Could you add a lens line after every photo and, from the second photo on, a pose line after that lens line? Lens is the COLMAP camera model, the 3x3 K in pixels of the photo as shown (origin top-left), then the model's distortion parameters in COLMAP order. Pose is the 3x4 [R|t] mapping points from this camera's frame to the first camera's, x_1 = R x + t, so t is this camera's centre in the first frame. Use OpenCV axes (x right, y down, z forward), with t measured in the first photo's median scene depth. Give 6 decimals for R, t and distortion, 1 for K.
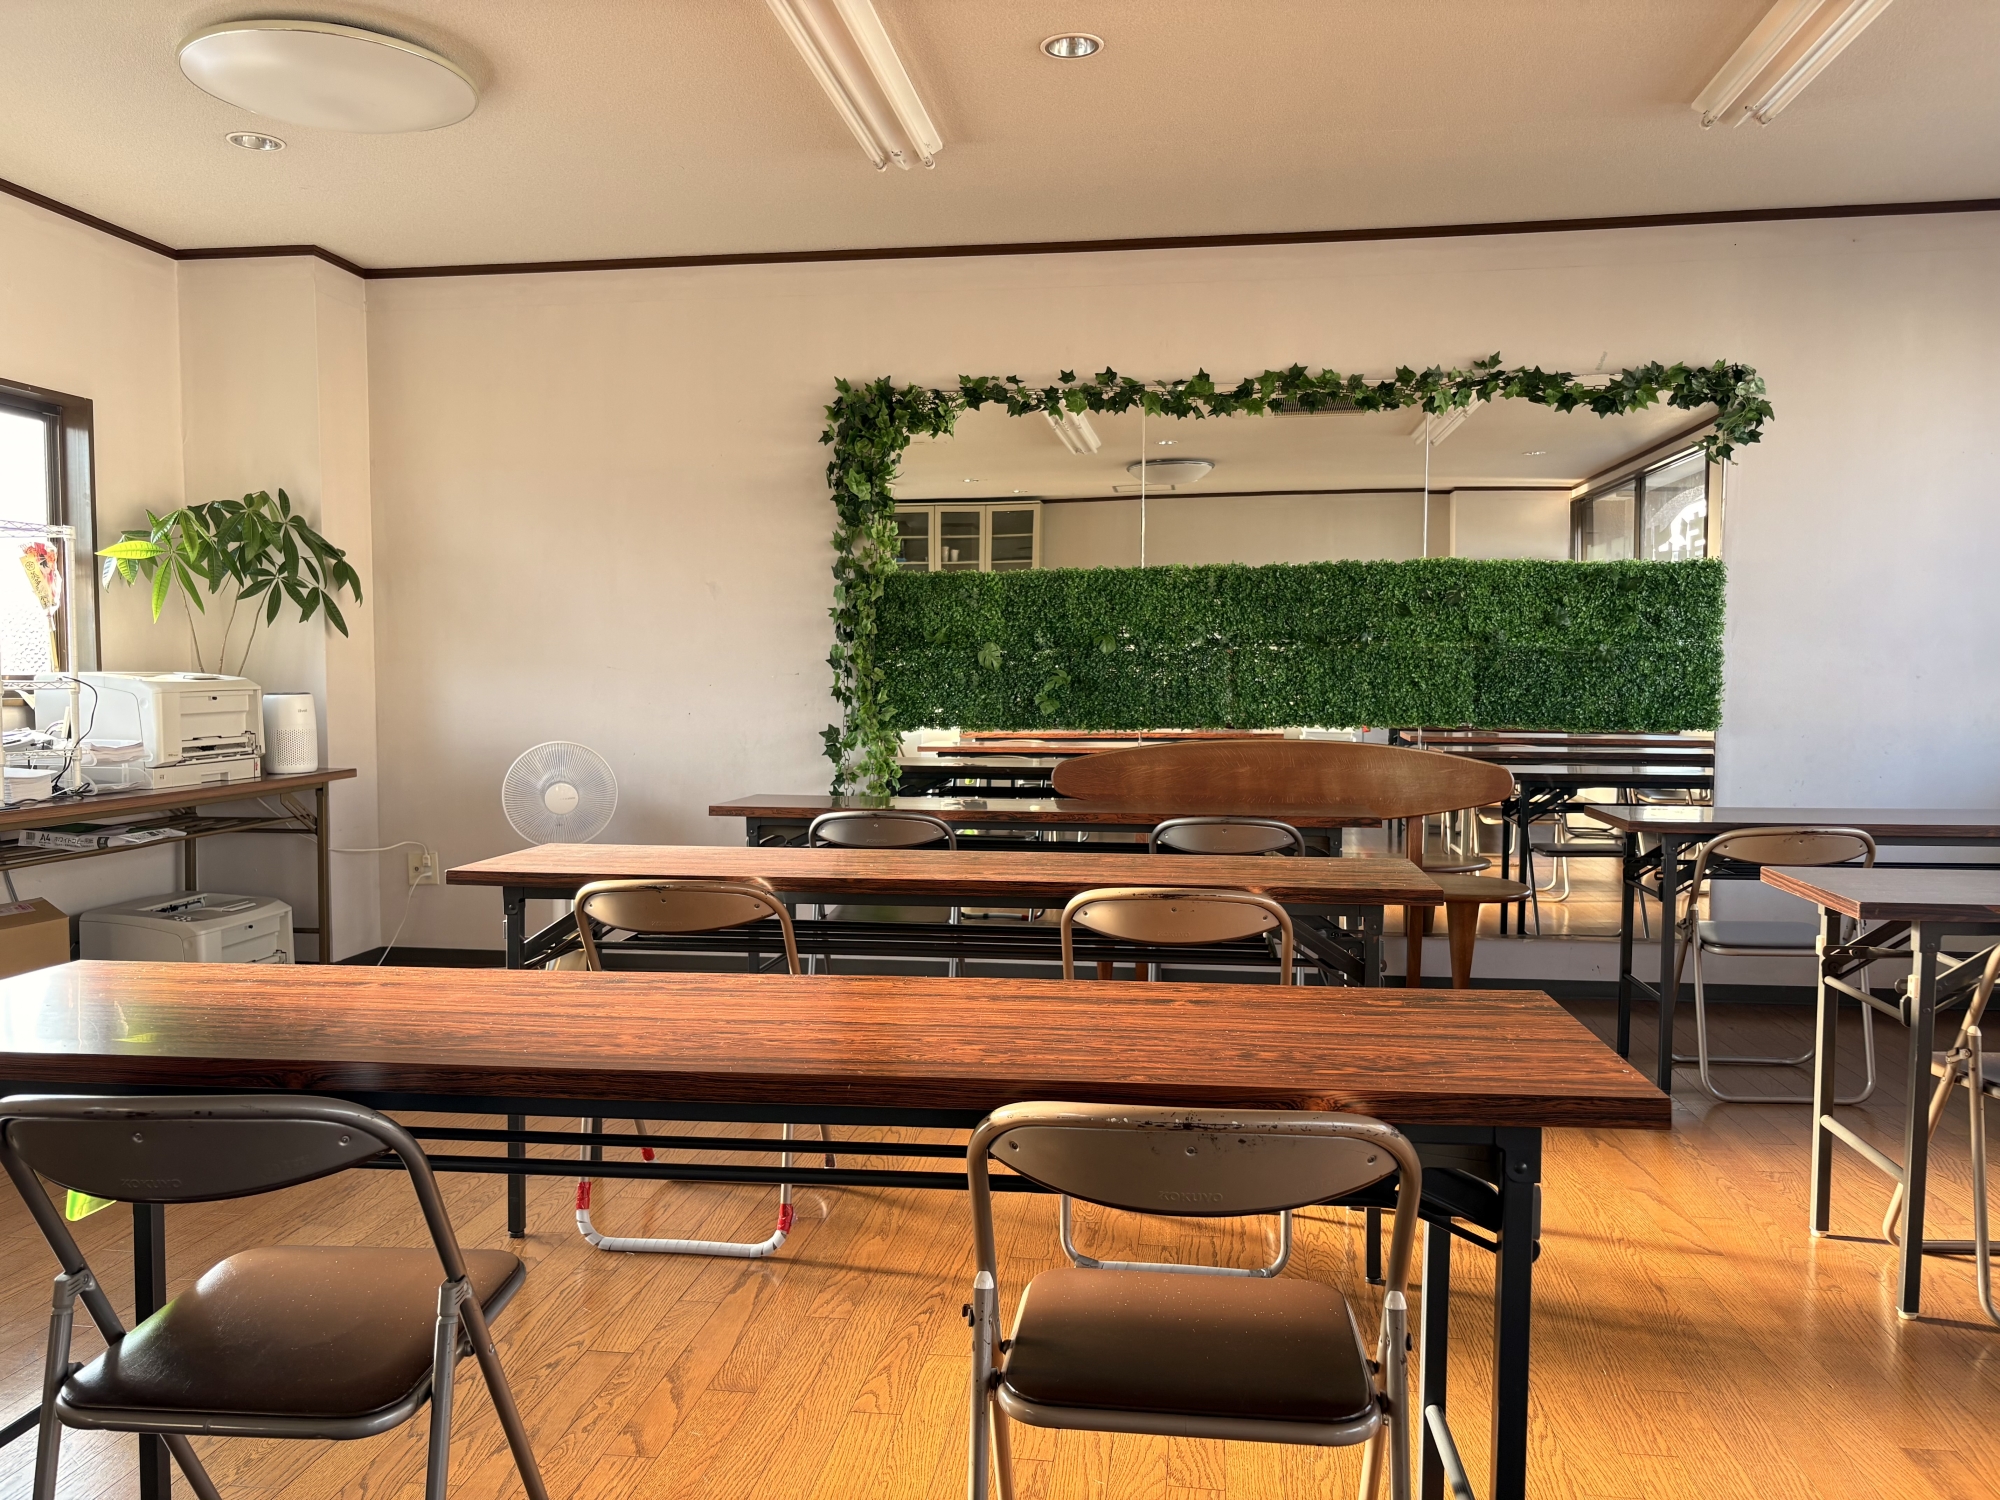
lens RADIAL K [[1517.9, 0, 995.1], [0, 1517.9, 759.7], [0, 0, 1]] dist [0.014155, 0.002300]
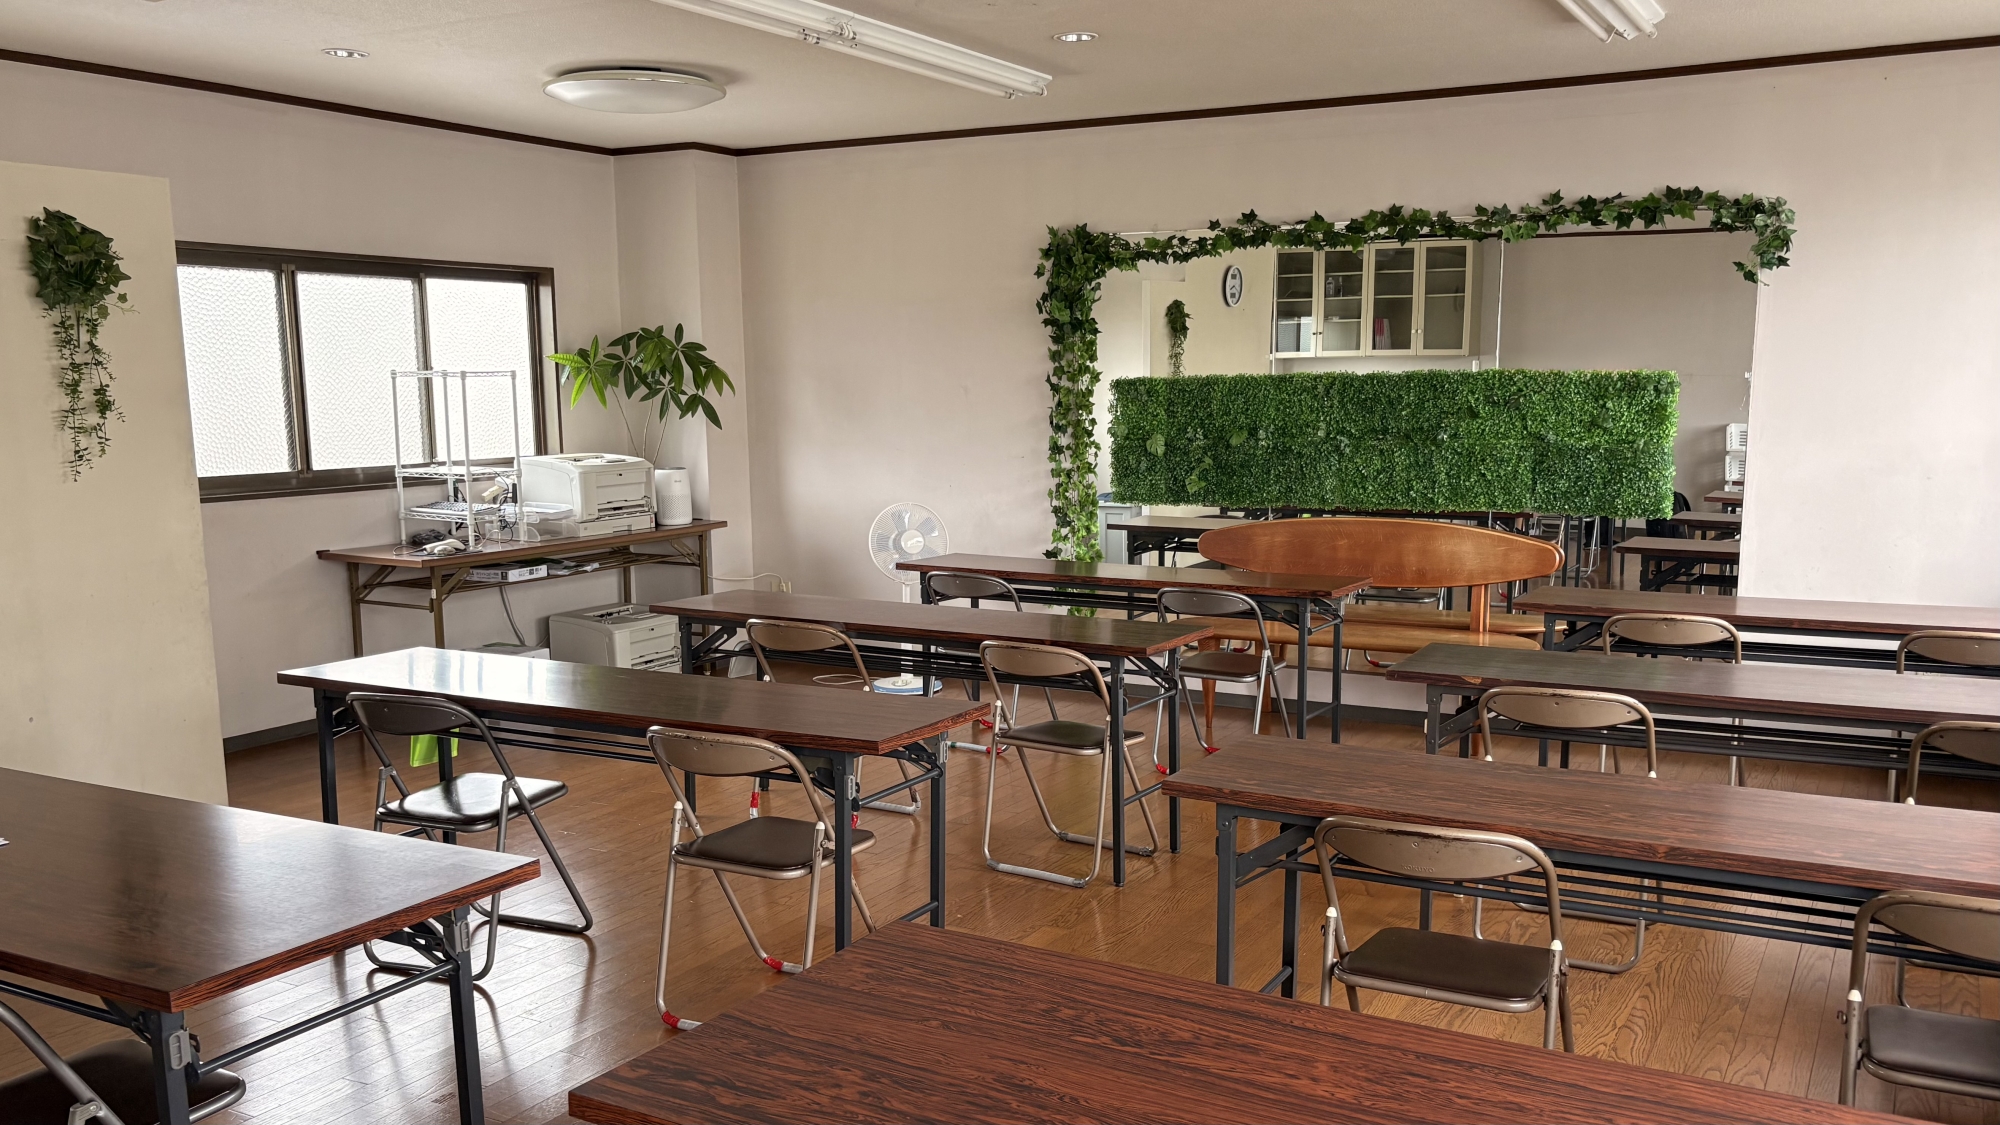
lens RADIAL K [[1648.0, 0, 1051.3], [0, 1648.0, 597.5], [0, 0, 1]] dist [0.071798, 0.000166]
pose [[0.936795, 0.041848, -0.347367, 0.424760], [-0.013555, 0.996417, 0.083485, -0.059378], [0.349616, -0.073500, 0.934006, -0.348295]]
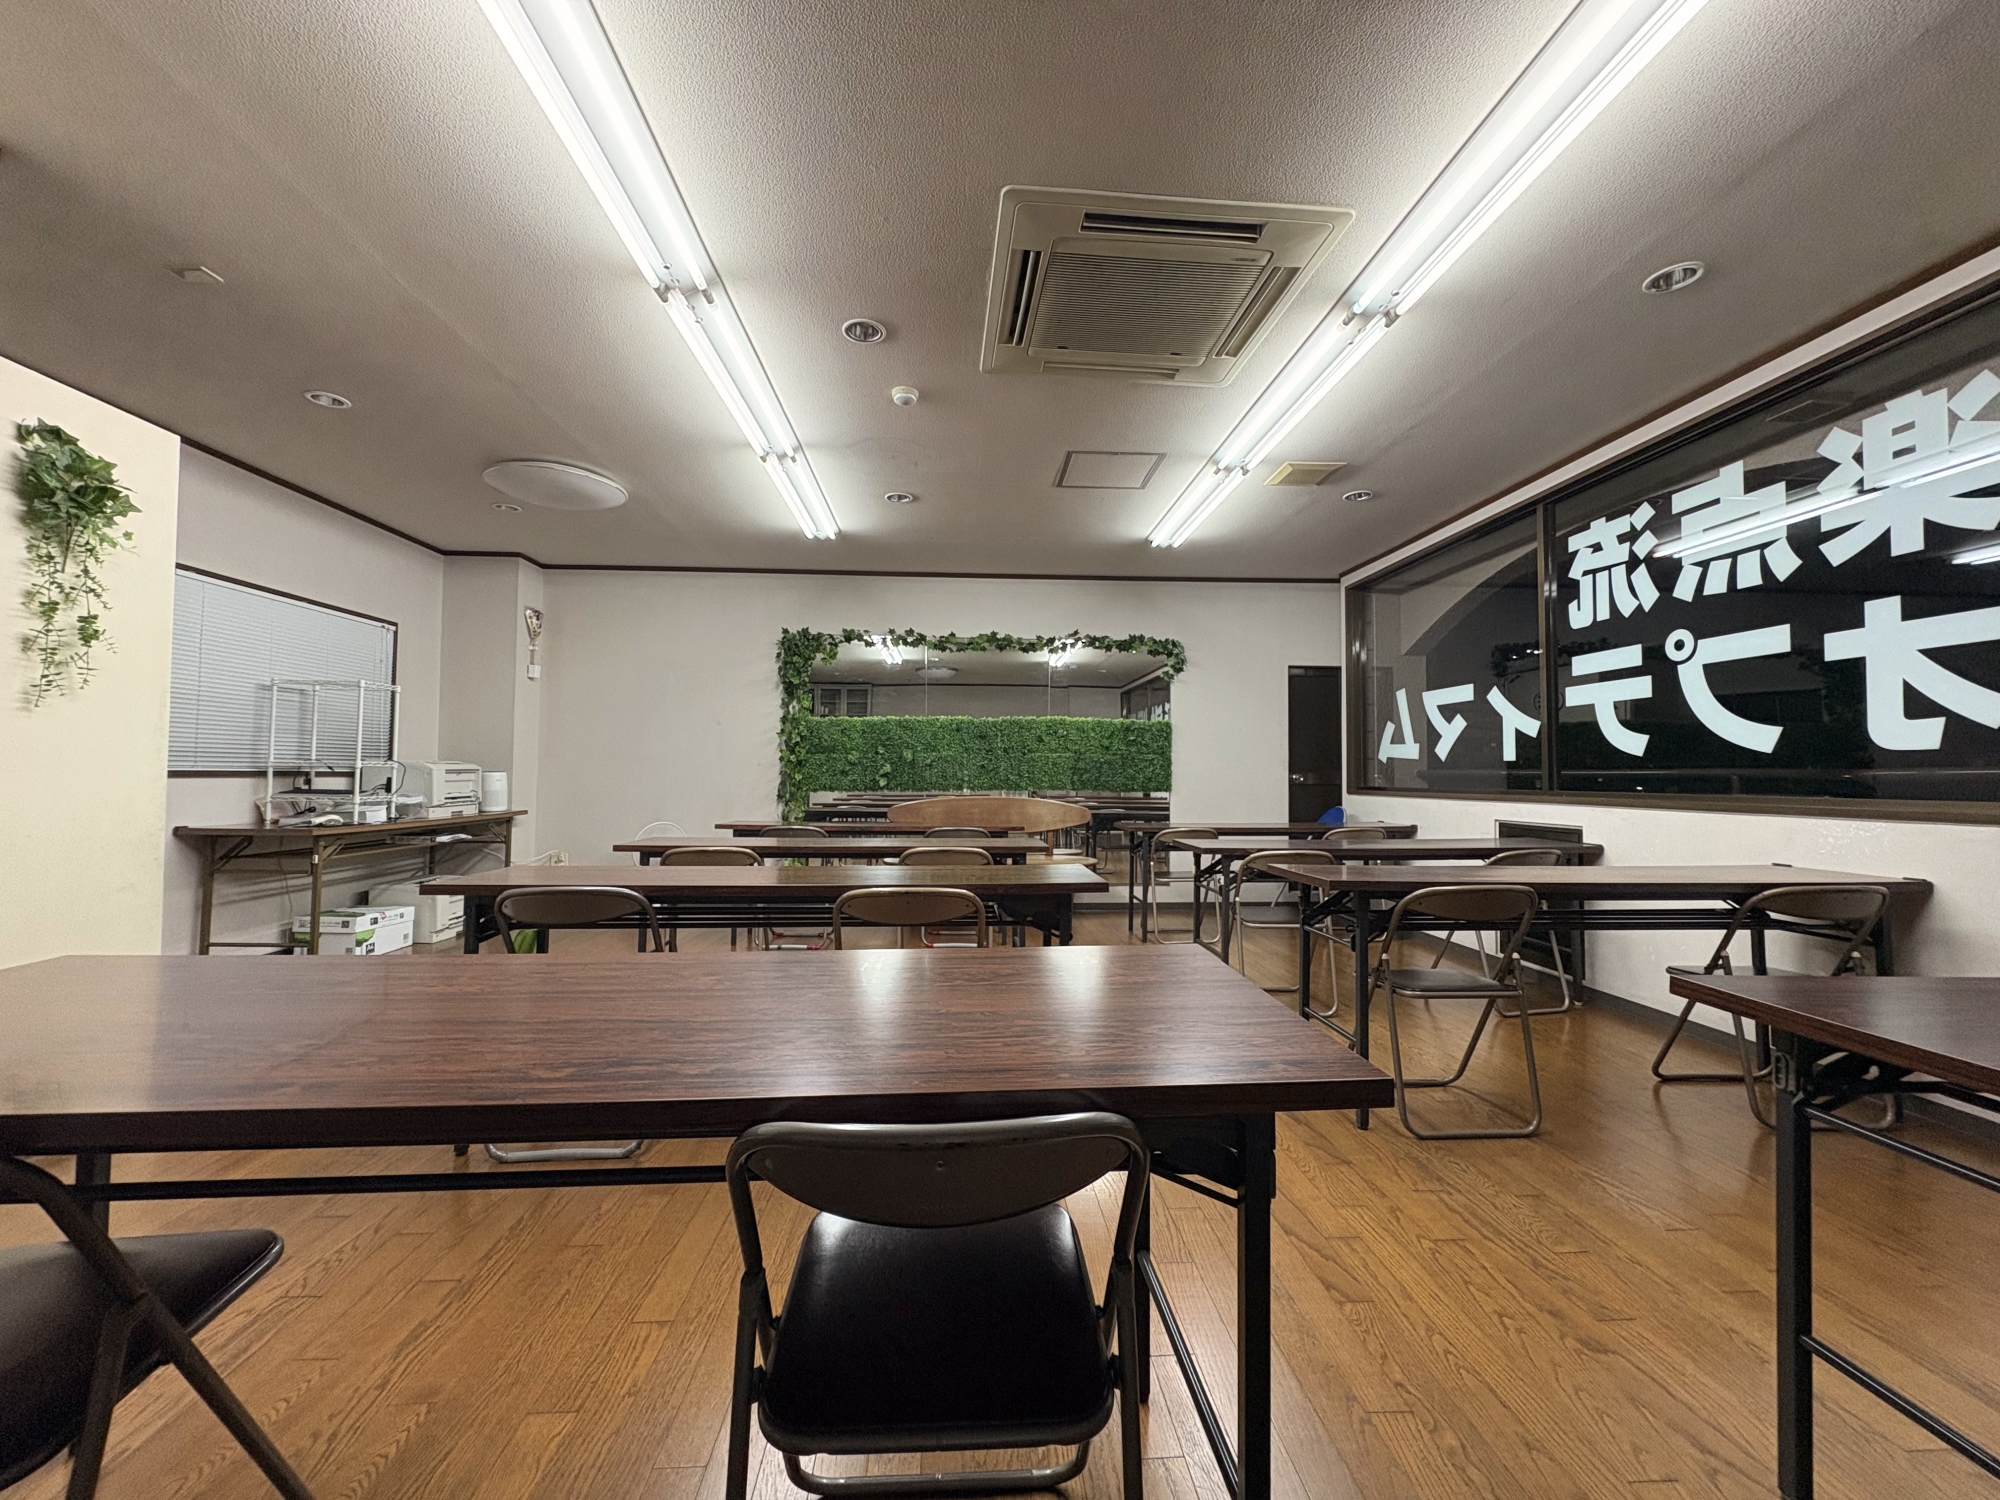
lens RADIAL K [[791.4, 0, 1000.0], [0, 791.4, 750.0], [0, 0, 1]] dist [-0.000553, 0.000058]
pose [[0.980492, 0.014158, 0.196050, -0.022279], [0.003634, 0.995927, -0.090094, 0.024369], [-0.196527, 0.089049, 0.976446, -0.142681]]
